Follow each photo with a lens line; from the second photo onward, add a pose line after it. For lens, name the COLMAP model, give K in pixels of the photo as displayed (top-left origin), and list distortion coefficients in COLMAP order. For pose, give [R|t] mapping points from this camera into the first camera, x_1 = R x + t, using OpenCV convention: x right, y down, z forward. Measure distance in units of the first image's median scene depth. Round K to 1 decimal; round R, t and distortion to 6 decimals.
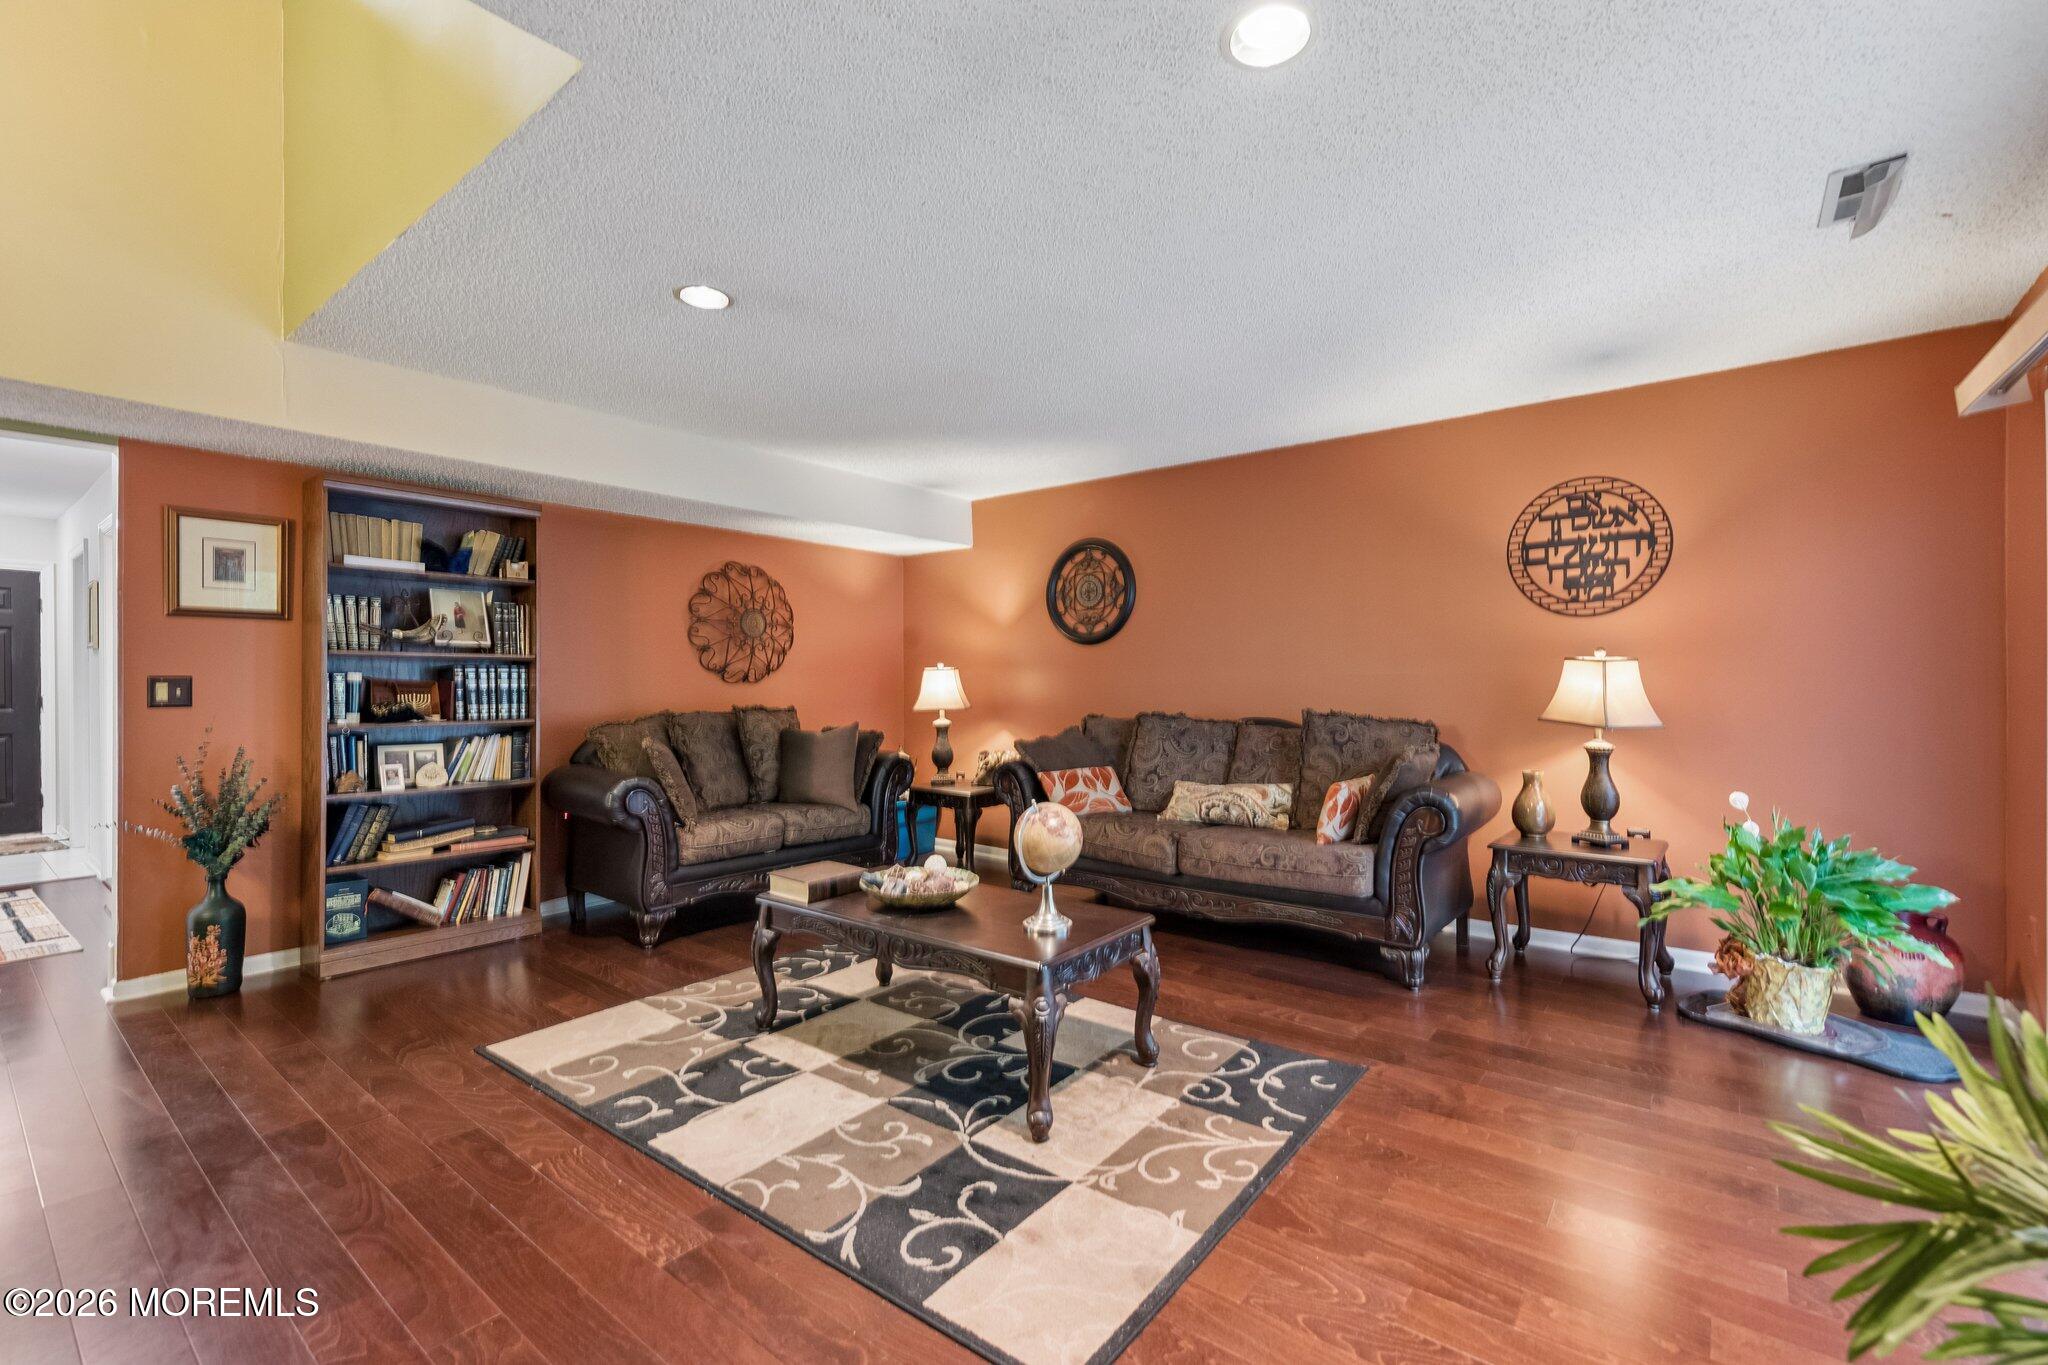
lens RADIAL K [[881.5, 0, 1024.0], [0, 881.5, 682.5], [0, 0, 1]] dist [0.000504, 0.000049]
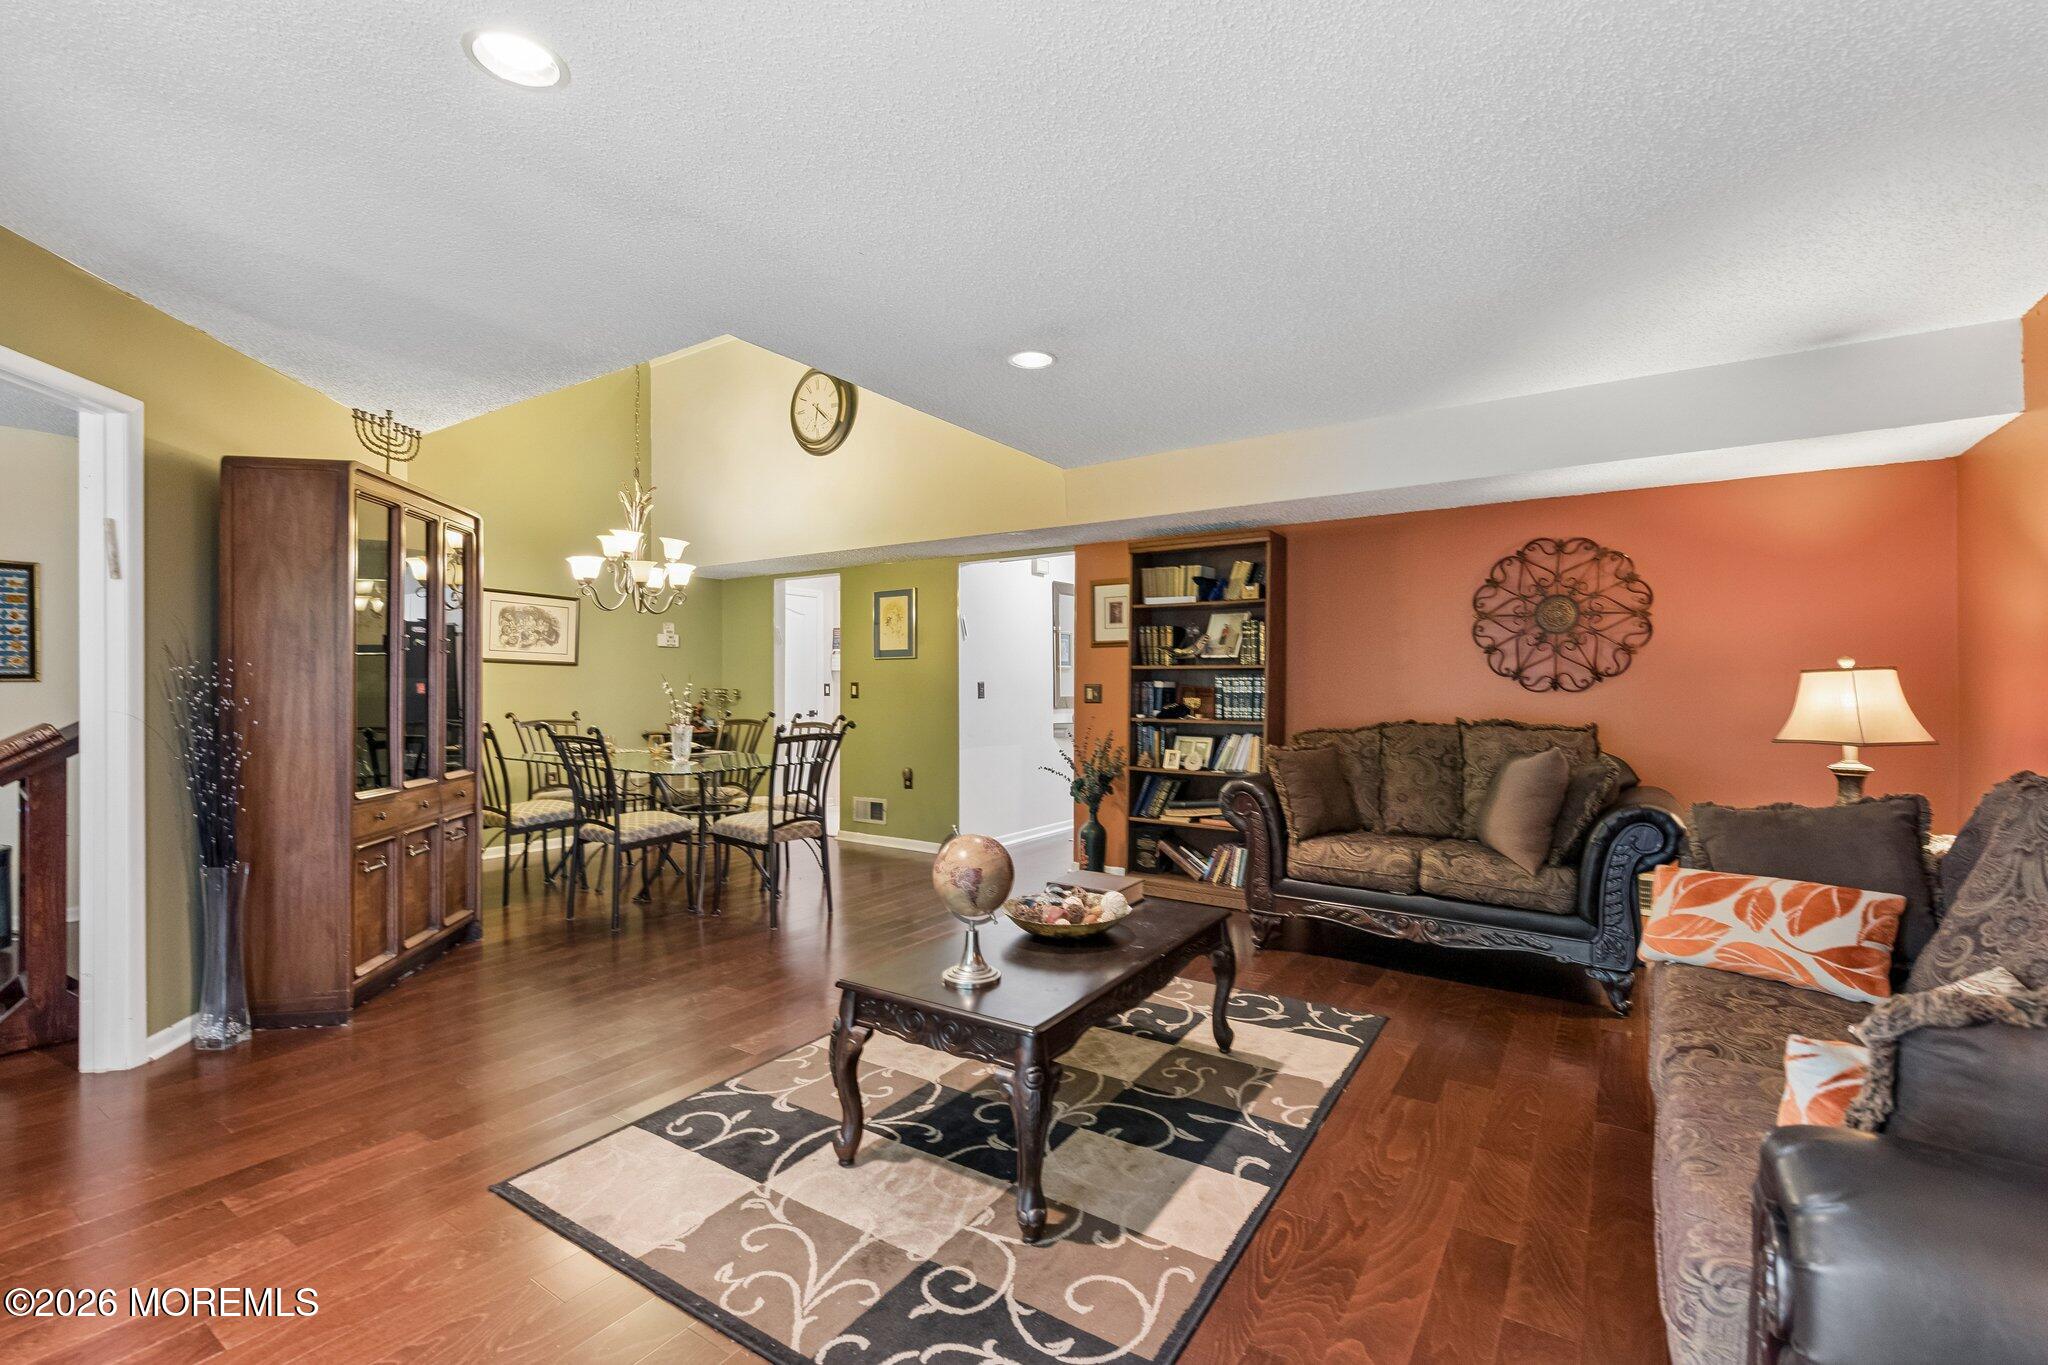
lens RADIAL K [[881.5, 0, 1024.0], [0, 881.5, 682.5], [0, 0, 1]] dist [0.000504, 0.000049]
pose [[0.082167, -0.002314, -0.996616, 0.654758], [-0.002752, 0.999993, -0.002548, -0.005271], [0.996615, 0.002952, 0.082160, 0.726780]]
